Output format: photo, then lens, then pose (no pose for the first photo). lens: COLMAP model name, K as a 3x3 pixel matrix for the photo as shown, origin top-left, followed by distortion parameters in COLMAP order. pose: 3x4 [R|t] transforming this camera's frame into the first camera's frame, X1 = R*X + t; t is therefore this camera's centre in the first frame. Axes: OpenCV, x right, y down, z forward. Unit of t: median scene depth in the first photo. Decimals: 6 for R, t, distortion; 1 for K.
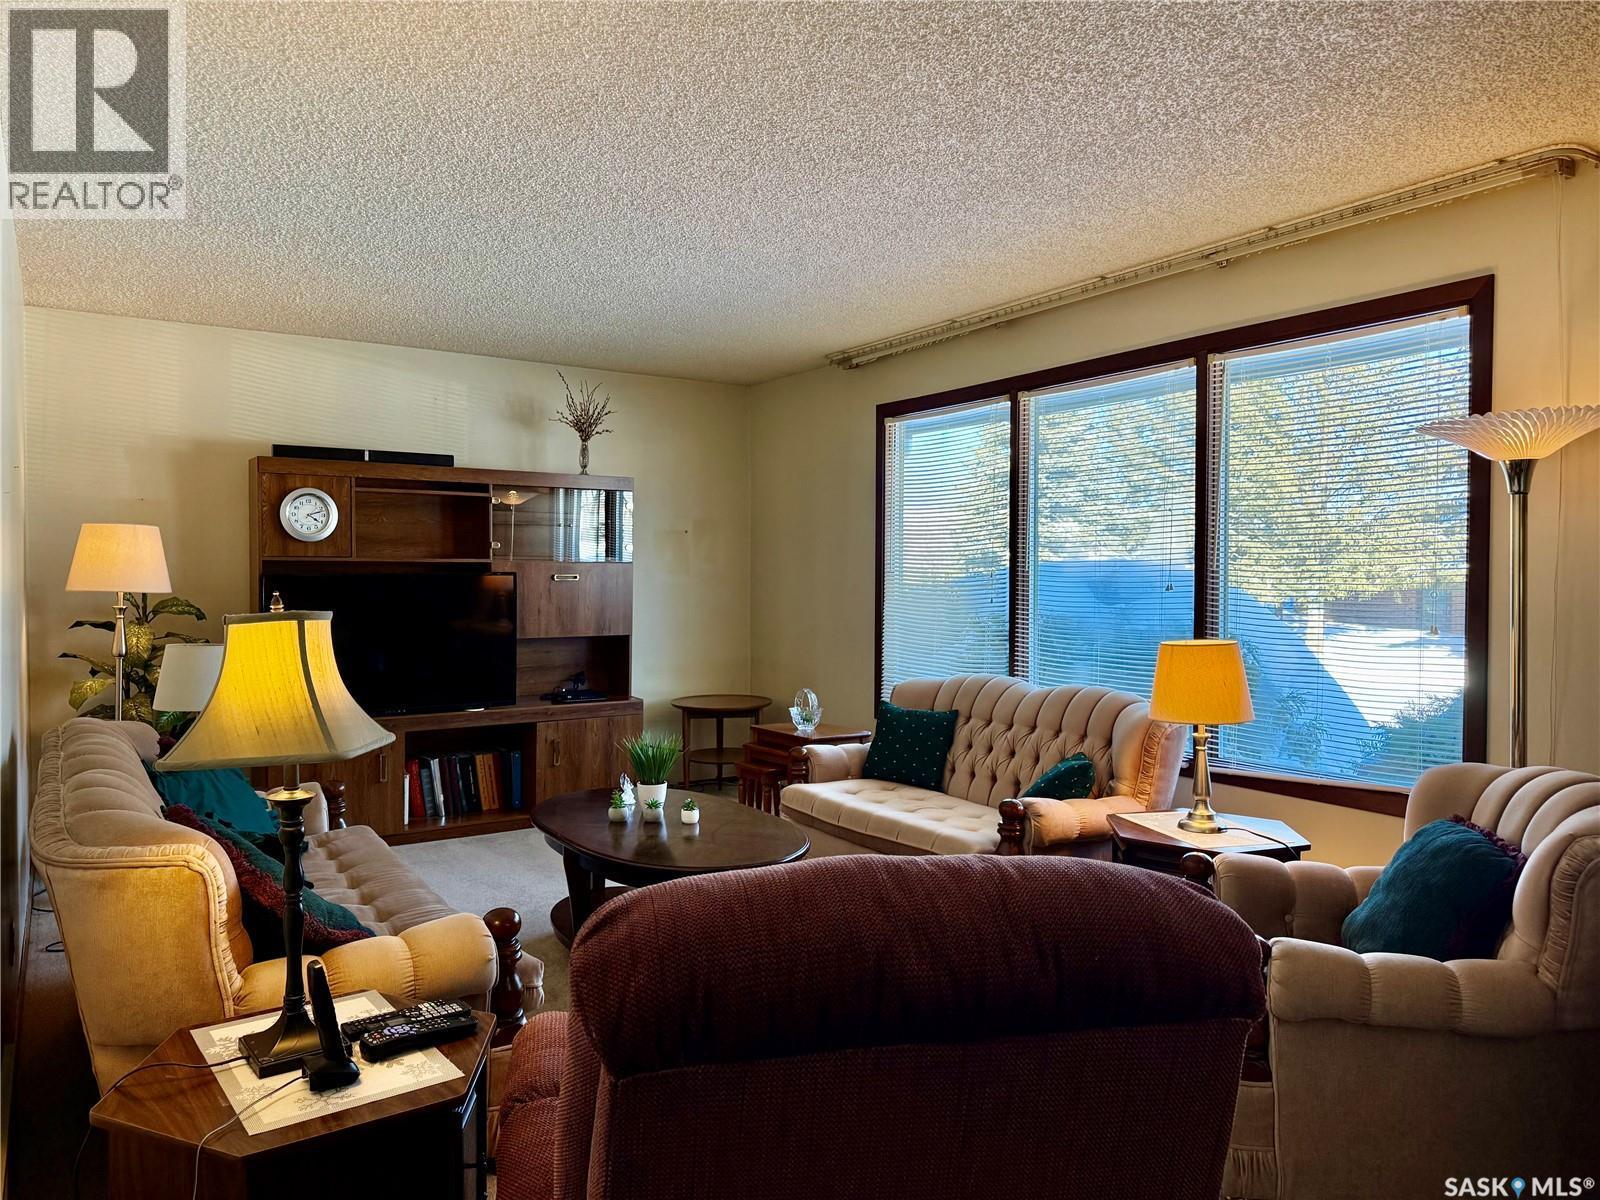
lens RADIAL K [[1126.2, 0, 803.7], [0, 1126.2, 603.6], [0, 0, 1]] dist [0.144661, -0.277781]
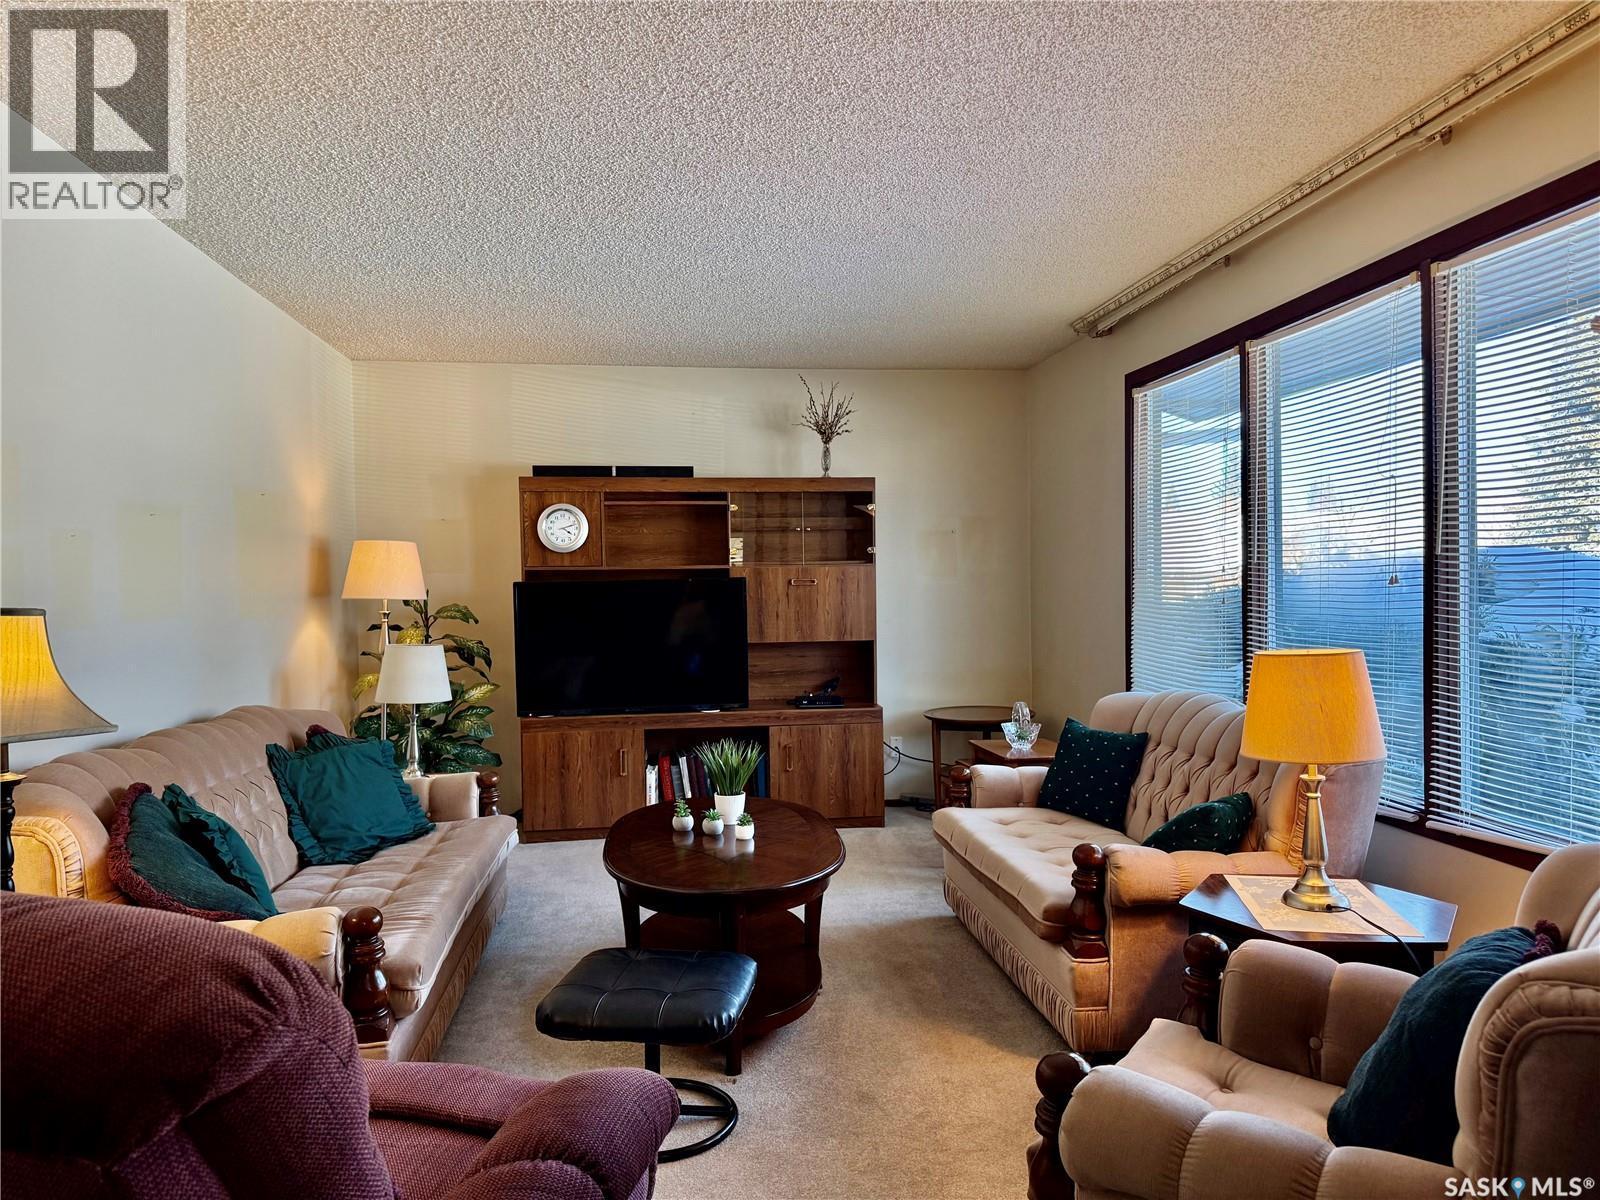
lens RADIAL K [[1126.2, 0, 803.7], [0, 1126.2, 603.6], [0, 0, 1]] dist [0.144661, -0.277781]
pose [[0.895624, -0.007472, -0.444749, 0.252198], [0.003864, 0.999952, -0.009018, 0.005522], [0.444795, 0.006358, 0.895610, 0.125723]]
